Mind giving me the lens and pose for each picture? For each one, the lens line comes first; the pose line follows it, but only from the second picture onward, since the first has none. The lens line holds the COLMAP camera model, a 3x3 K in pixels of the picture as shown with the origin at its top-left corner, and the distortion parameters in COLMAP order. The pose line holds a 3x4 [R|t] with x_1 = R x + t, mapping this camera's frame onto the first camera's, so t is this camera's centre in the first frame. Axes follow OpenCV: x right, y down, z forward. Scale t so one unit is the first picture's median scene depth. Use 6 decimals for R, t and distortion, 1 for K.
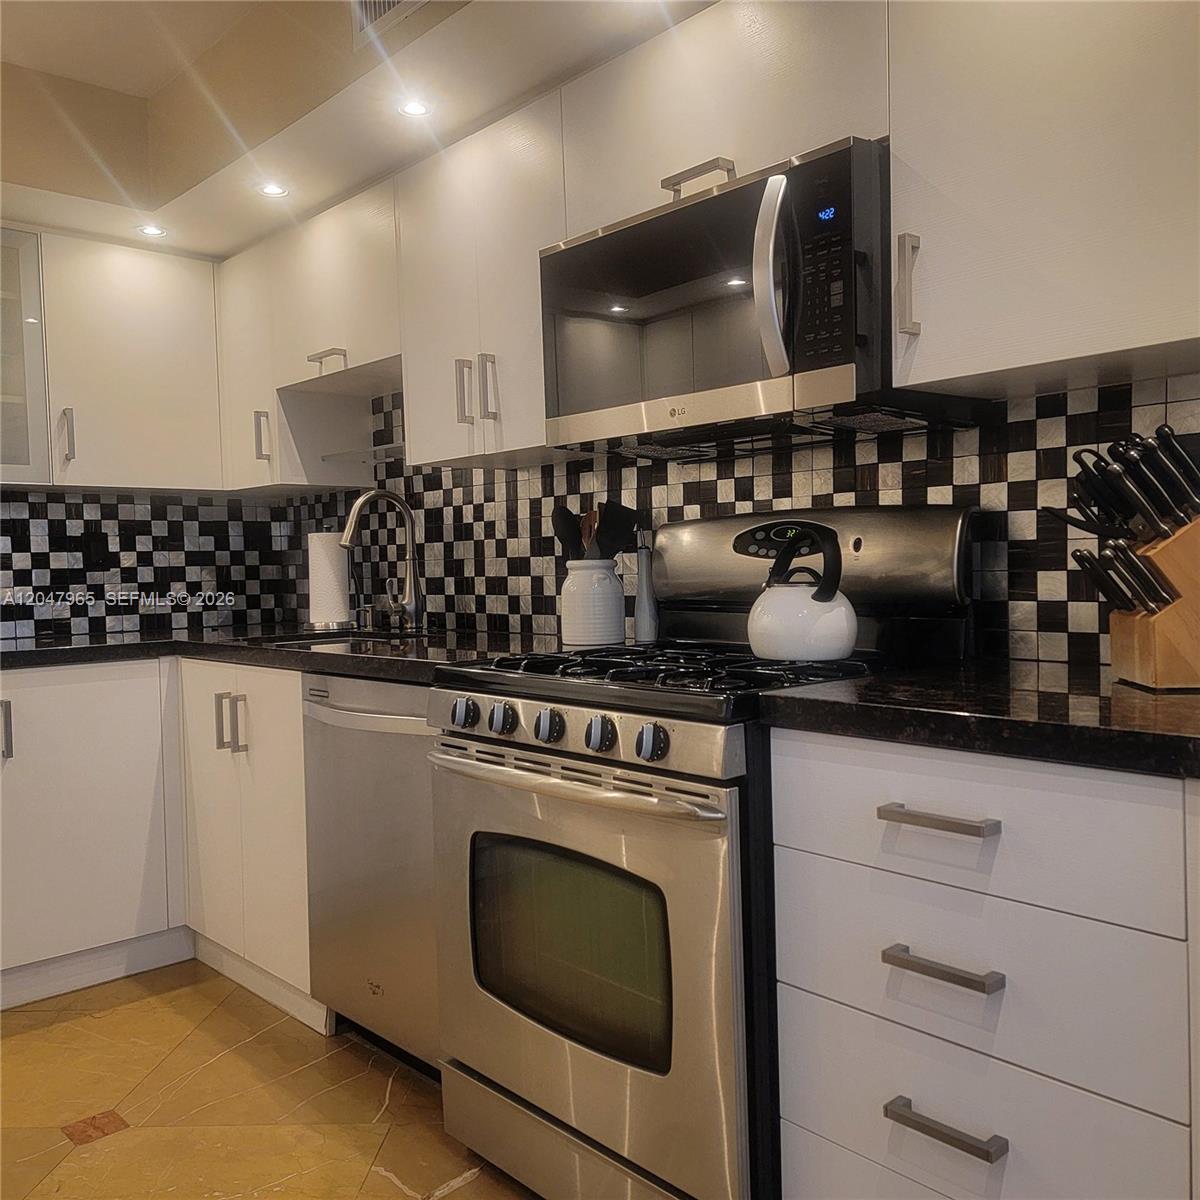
lens RADIAL K [[1058.5, 0, 600.0], [0, 1058.5, 600.0], [0, 0, 1]] dist [0.080656, -0.100438]
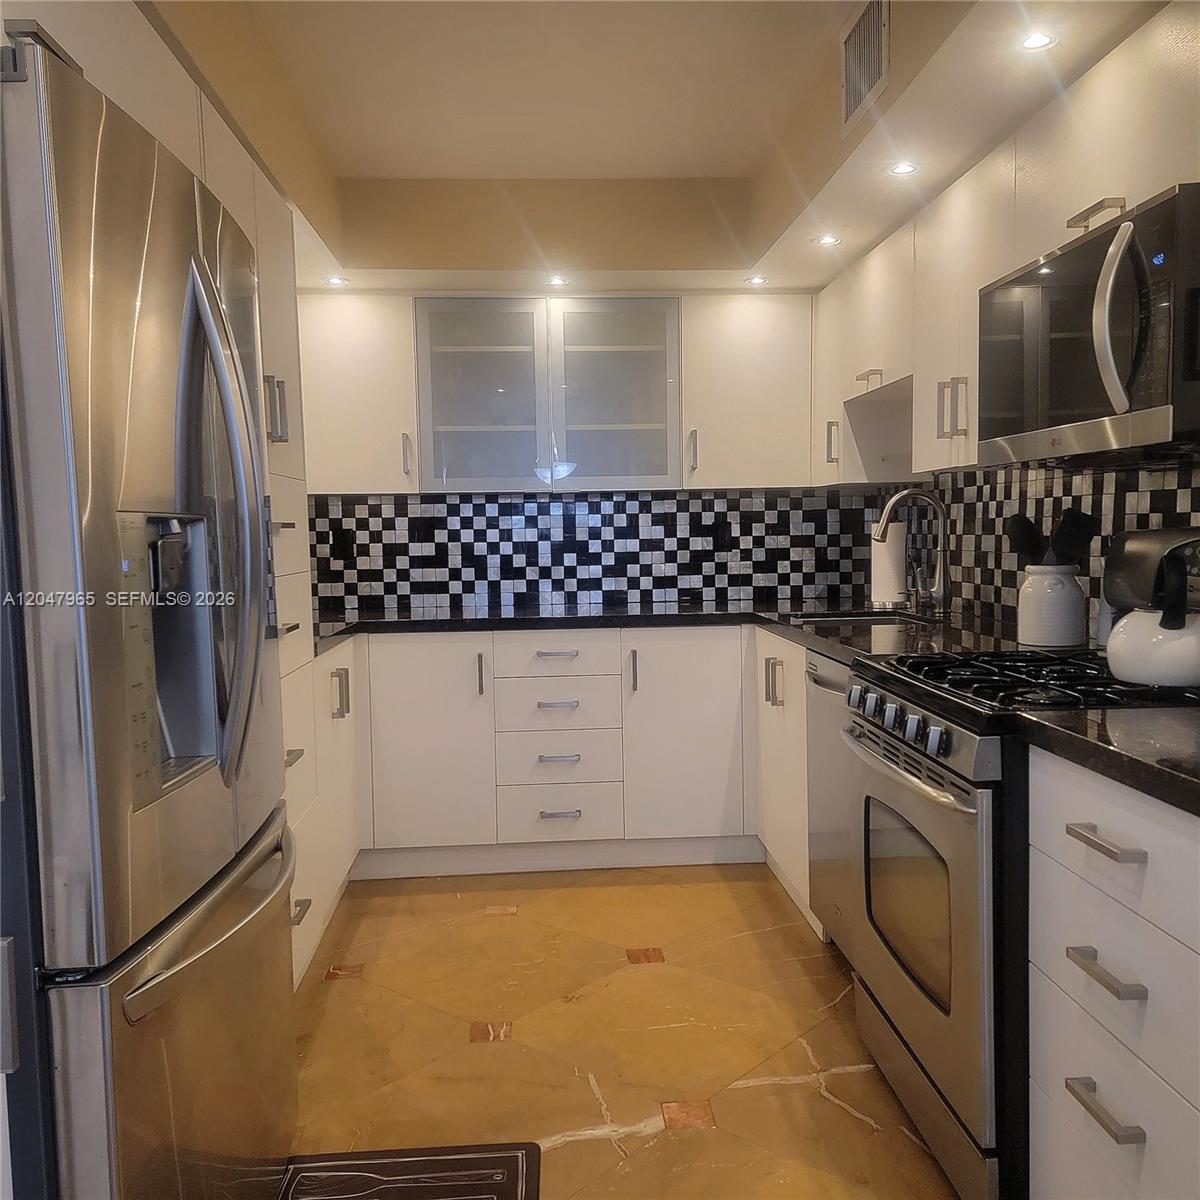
lens RADIAL K [[1058.5, 0, 600.0], [0, 1058.5, 600.0], [0, 0, 1]] dist [0.080656, -0.100438]
pose [[0.771460, 0.051100, -0.634223, 0.251536], [-0.019810, 0.998216, 0.056330, -0.042252], [0.635970, -0.030892, 0.771095, -0.082106]]
